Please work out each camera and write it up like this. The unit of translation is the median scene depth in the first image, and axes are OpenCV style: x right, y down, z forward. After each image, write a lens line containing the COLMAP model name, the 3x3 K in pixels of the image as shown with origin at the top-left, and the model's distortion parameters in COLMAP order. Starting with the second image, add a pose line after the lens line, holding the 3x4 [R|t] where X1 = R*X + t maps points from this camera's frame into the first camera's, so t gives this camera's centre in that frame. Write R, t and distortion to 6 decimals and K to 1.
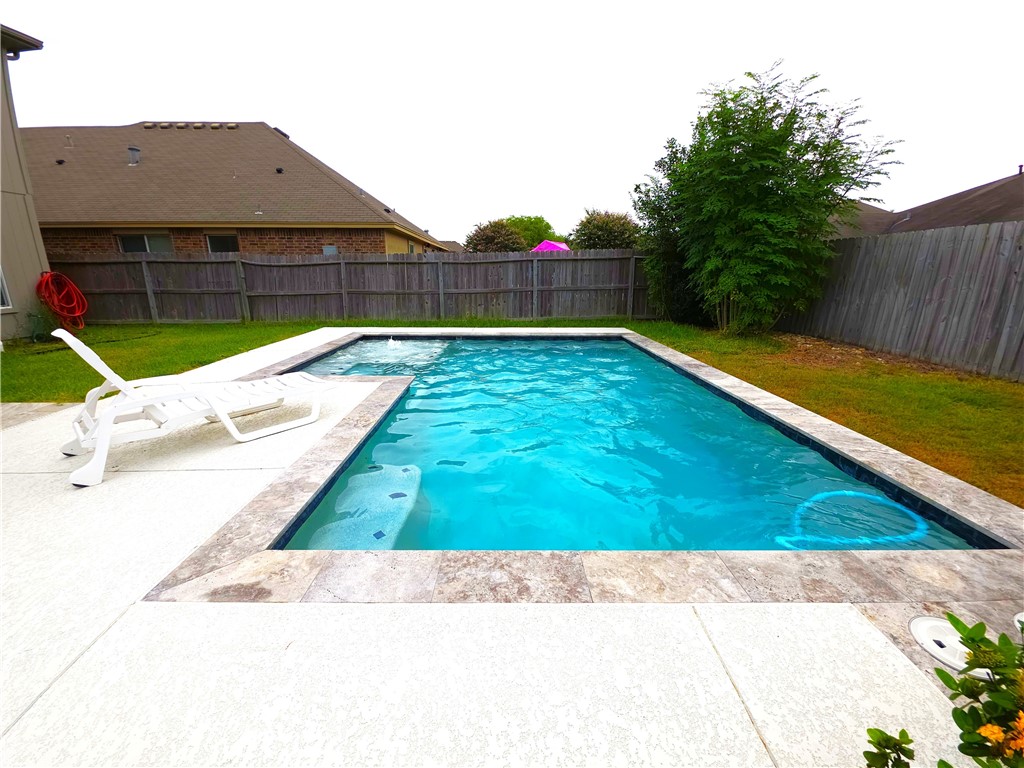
lens RADIAL K [[410.1, 0, 511.9], [0, 410.1, 383.9], [0, 0, 1]] dist [0.002719, -0.002766]
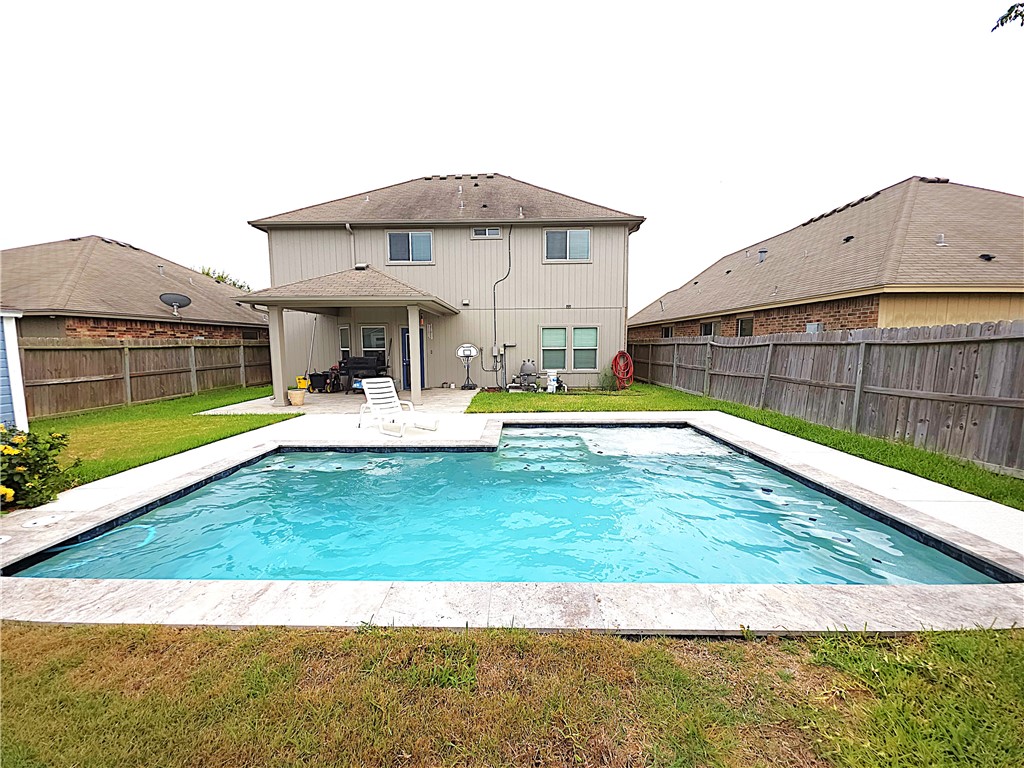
lens RADIAL K [[410.1, 0, 504.5], [0, 410.1, 387.5], [0, 0, 1]] dist [0.002719, -0.002766]
pose [[-0.023112, 0.103544, -0.994356, 0.491402], [-0.256123, 0.960814, 0.106004, -0.164146], [0.966368, 0.257127, 0.004314, 0.504195]]
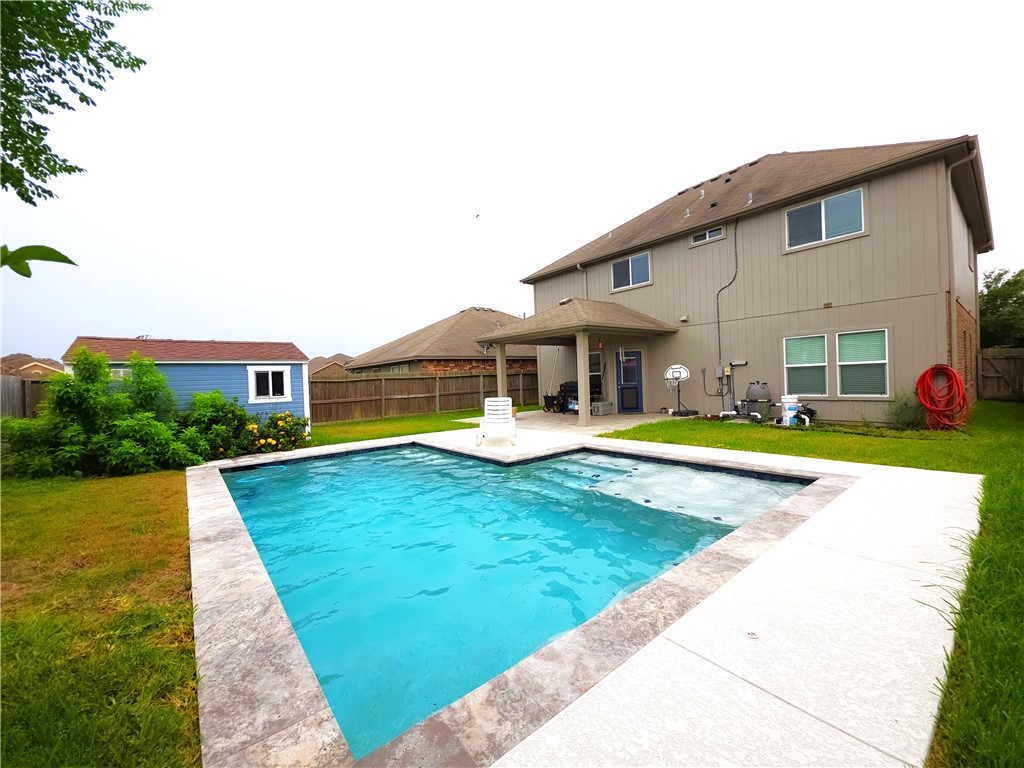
lens RADIAL K [[410.1, 0, 504.9], [0, 410.1, 385.0], [0, 0, 1]] dist [0.002719, -0.002766]
pose [[-0.786578, 0.036767, -0.616395, 0.280895], [-0.126371, 0.967513, 0.218971, -0.271268], [0.604422, 0.250132, -0.756378, 0.980815]]
